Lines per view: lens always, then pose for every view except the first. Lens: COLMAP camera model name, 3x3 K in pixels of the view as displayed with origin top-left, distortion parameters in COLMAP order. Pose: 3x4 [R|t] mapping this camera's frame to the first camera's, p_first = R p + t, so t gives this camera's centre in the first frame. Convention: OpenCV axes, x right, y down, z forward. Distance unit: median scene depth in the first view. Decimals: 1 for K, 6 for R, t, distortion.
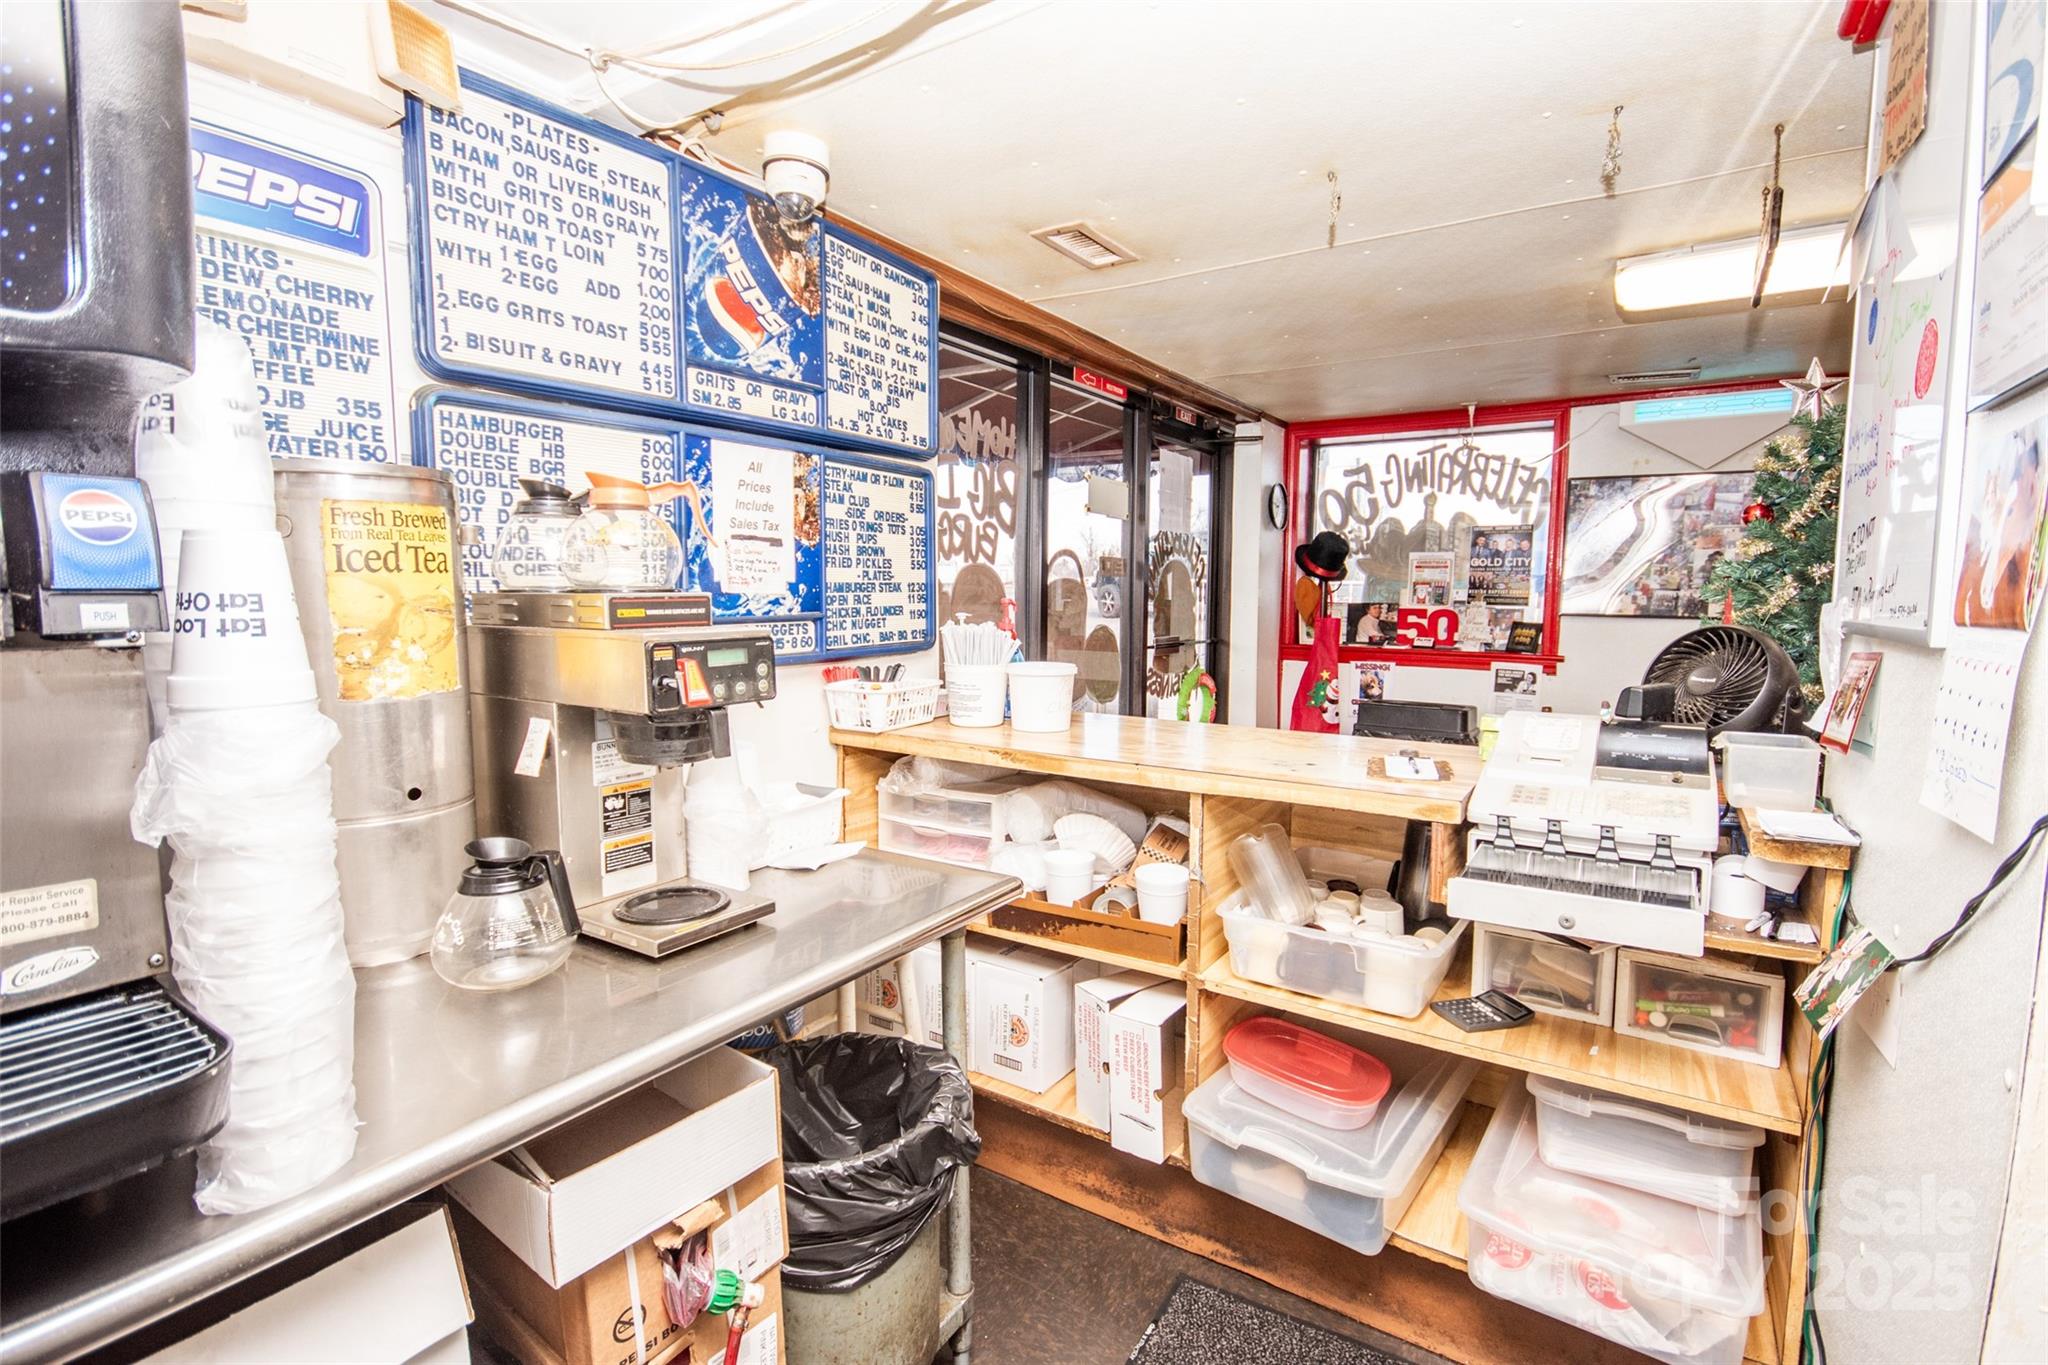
lens RADIAL K [[927.9, 0, 1025.0], [0, 927.9, 687.4], [0, 0, 1]] dist [-0.001245, -0.002268]
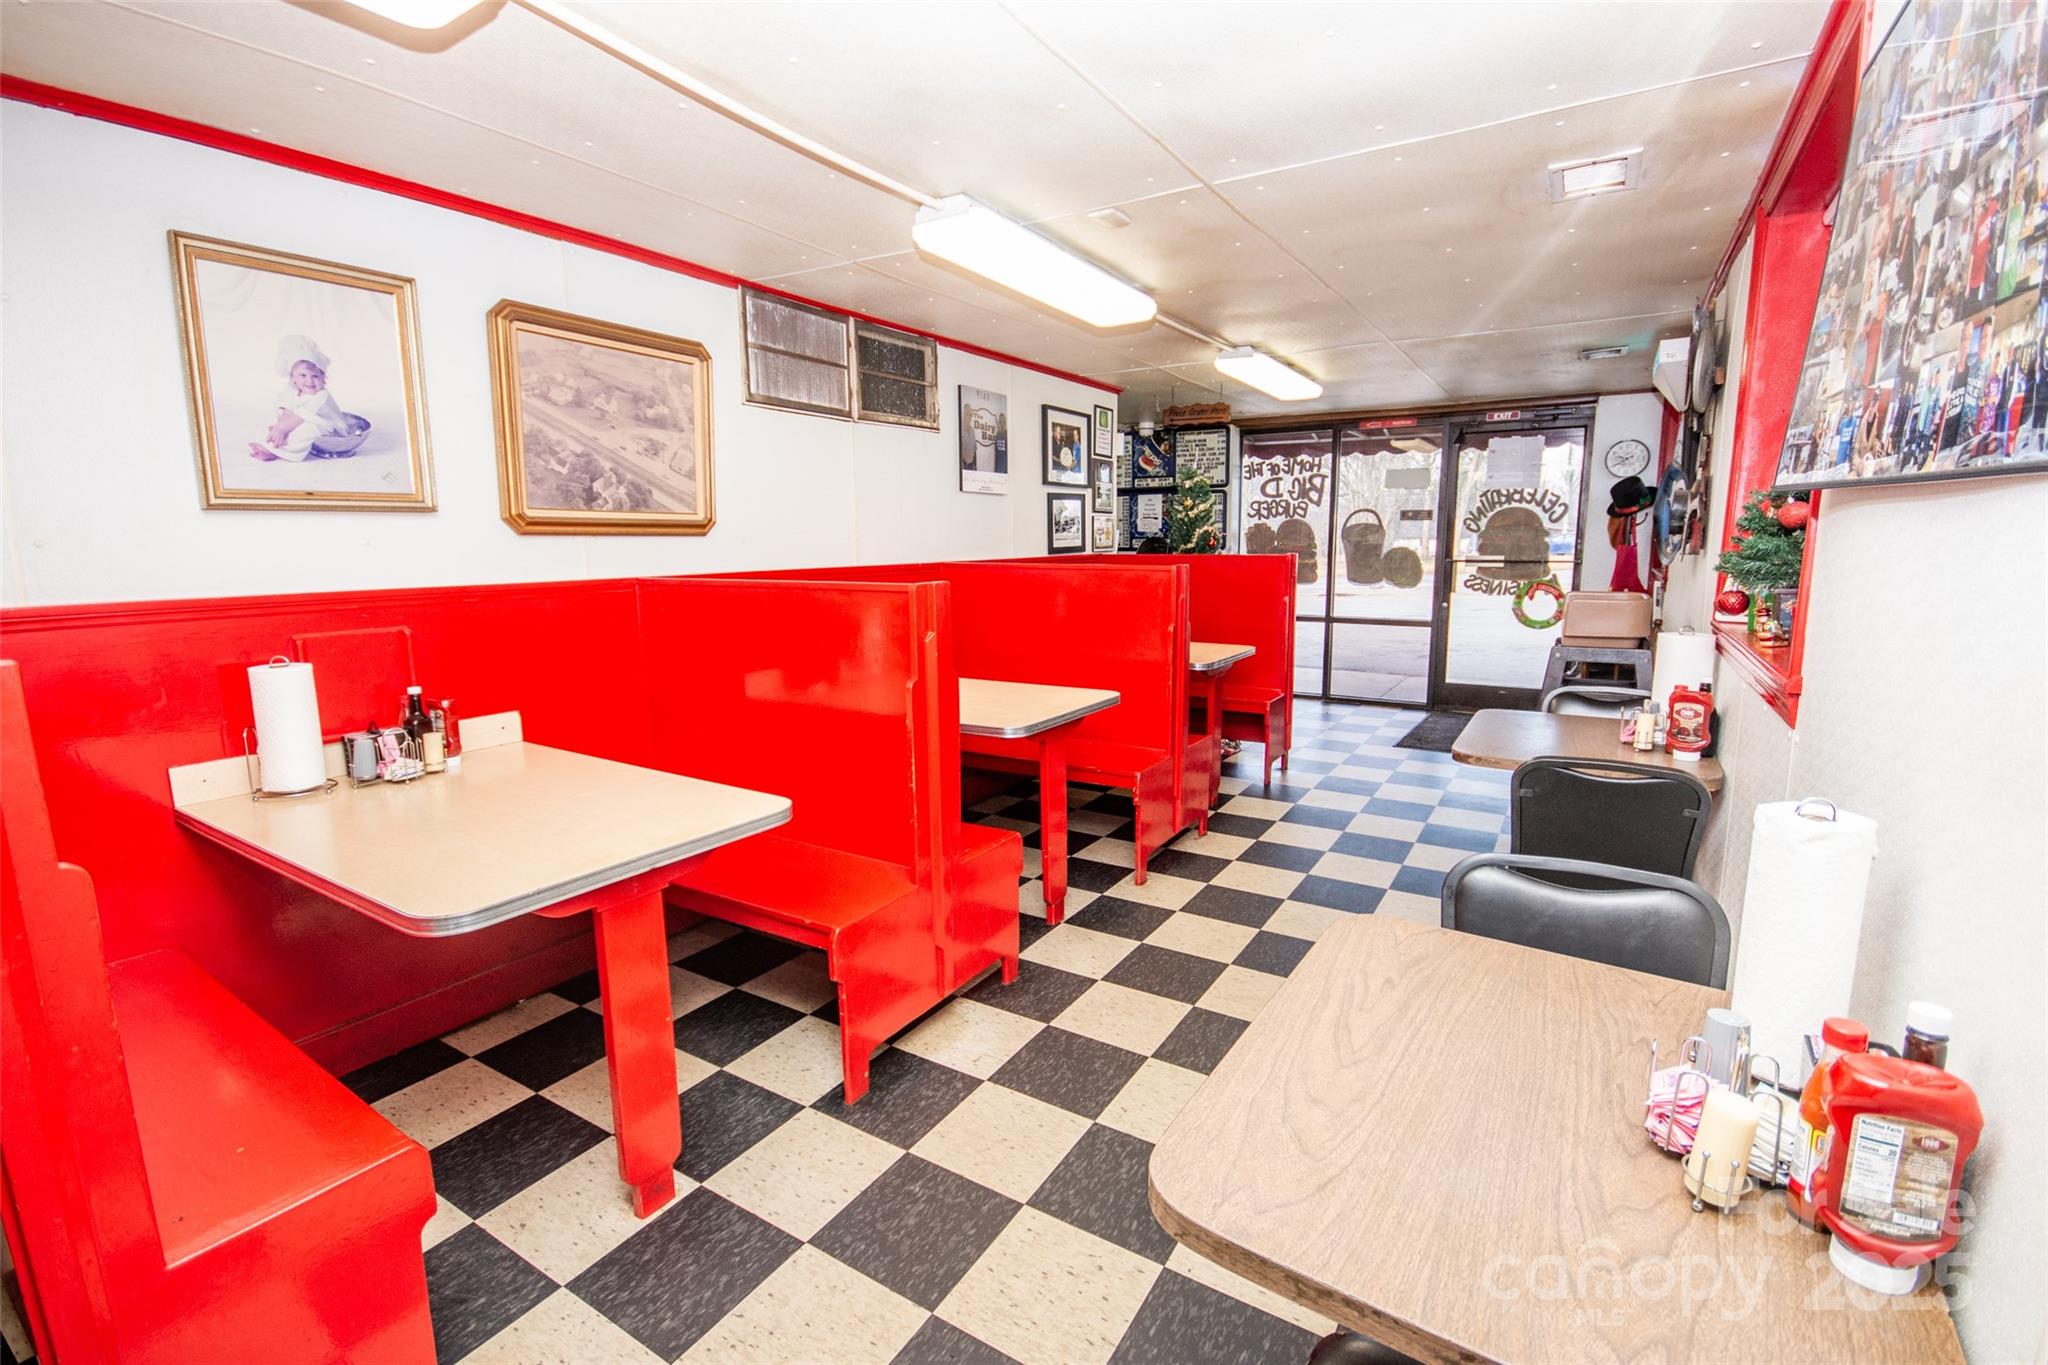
lens RADIAL K [[919.9, 0, 1042.8], [0, 919.9, 669.7], [0, 0, 1]] dist [0.000076, -0.004955]
pose [[0.045626, 0.144349, -0.988474, 3.470628], [-0.093264, 0.985799, 0.139653, -0.028738], [0.994595, 0.085817, 0.058440, 0.356080]]
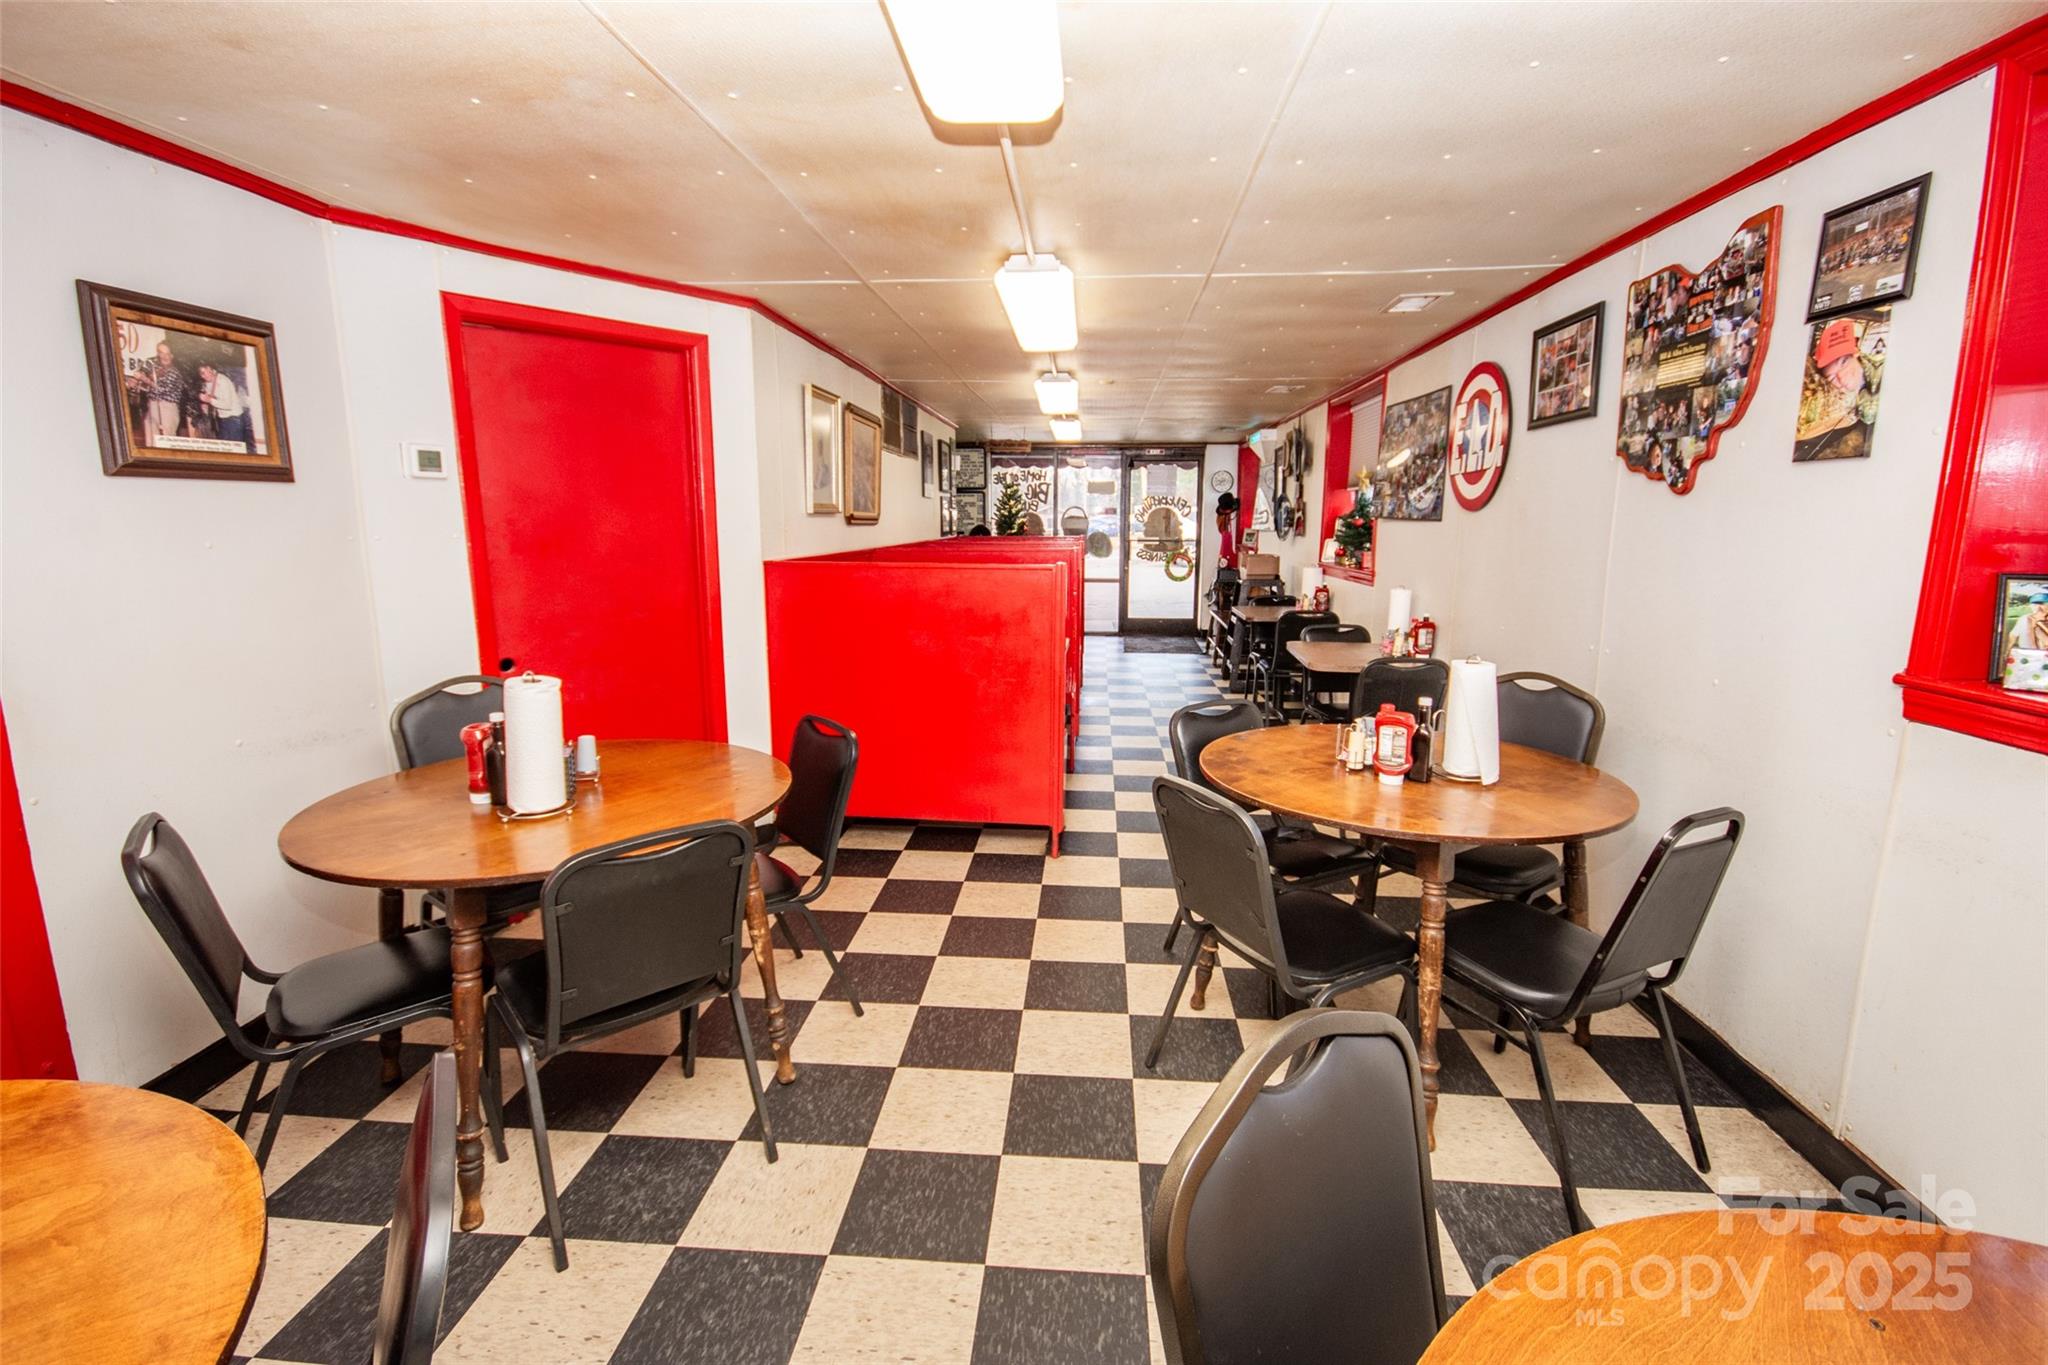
lens RADIAL K [[919.9, 0, 1047.2], [0, 919.9, 667.1], [0, 0, 1]] dist [0.000076, -0.004955]
pose [[0.511762, 0.139709, -0.847692, 4.530515], [-0.089844, 0.989982, 0.108921, 0.093971], [0.854417, 0.020418, 0.519187, -1.128133]]
